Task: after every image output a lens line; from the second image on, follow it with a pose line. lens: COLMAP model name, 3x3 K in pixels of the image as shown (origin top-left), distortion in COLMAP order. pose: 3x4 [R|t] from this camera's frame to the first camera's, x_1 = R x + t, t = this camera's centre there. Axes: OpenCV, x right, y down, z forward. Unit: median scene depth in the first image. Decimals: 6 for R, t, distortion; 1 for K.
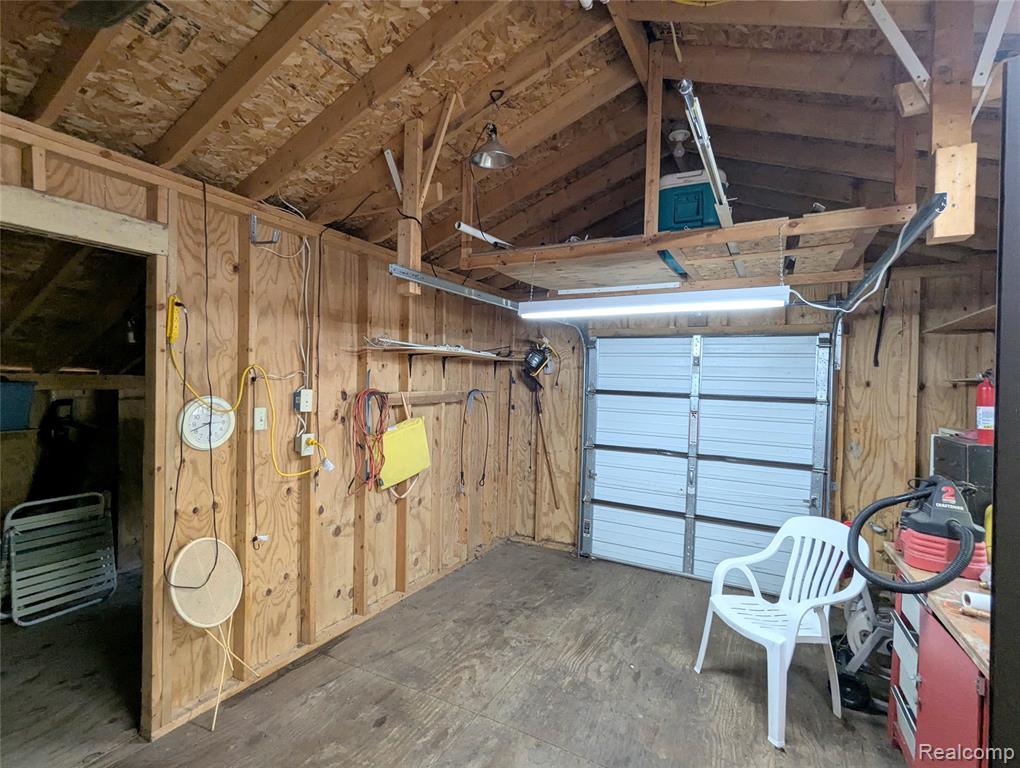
lens RADIAL K [[486.4, 0, 510.3], [0, 486.4, 385.2], [0, 0, 1]] dist [-0.002860, 0.002450]
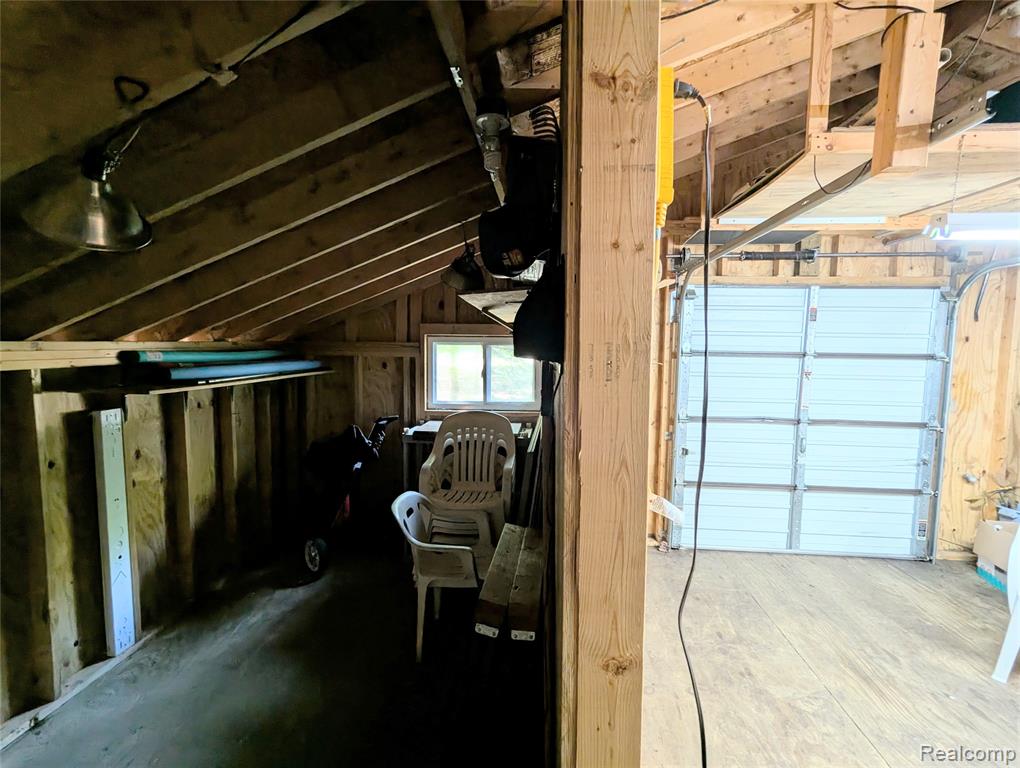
lens RADIAL K [[486.4, 0, 510.3], [0, 486.4, 385.2], [0, 0, 1]] dist [-0.002860, 0.002450]
pose [[0.915926, -0.049457, 0.398289, -0.534926], [0.016201, 0.996126, 0.086435, -0.009807], [-0.401020, -0.072716, 0.913179, 0.452417]]
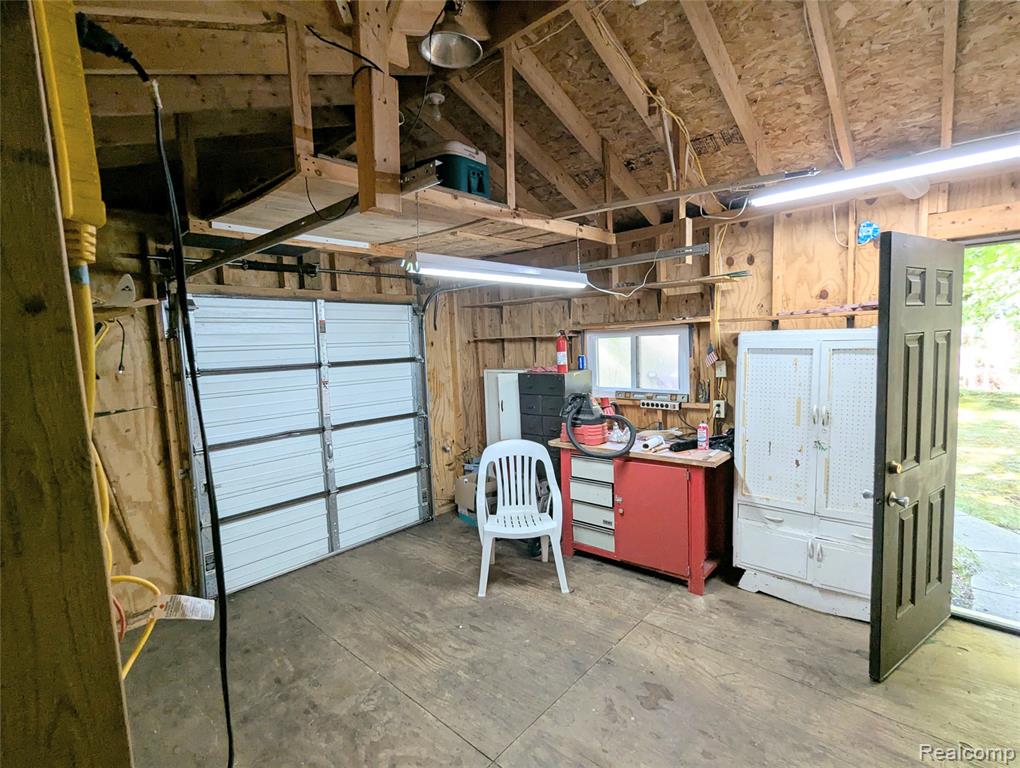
lens RADIAL K [[486.4, 0, 510.3], [0, 486.4, 385.2], [0, 0, 1]] dist [-0.002860, 0.002450]
pose [[0.232755, -0.125423, 0.964414, -0.494418], [0.055072, 0.991758, 0.115688, -0.031665], [-0.970975, 0.026186, 0.237744, 0.484652]]
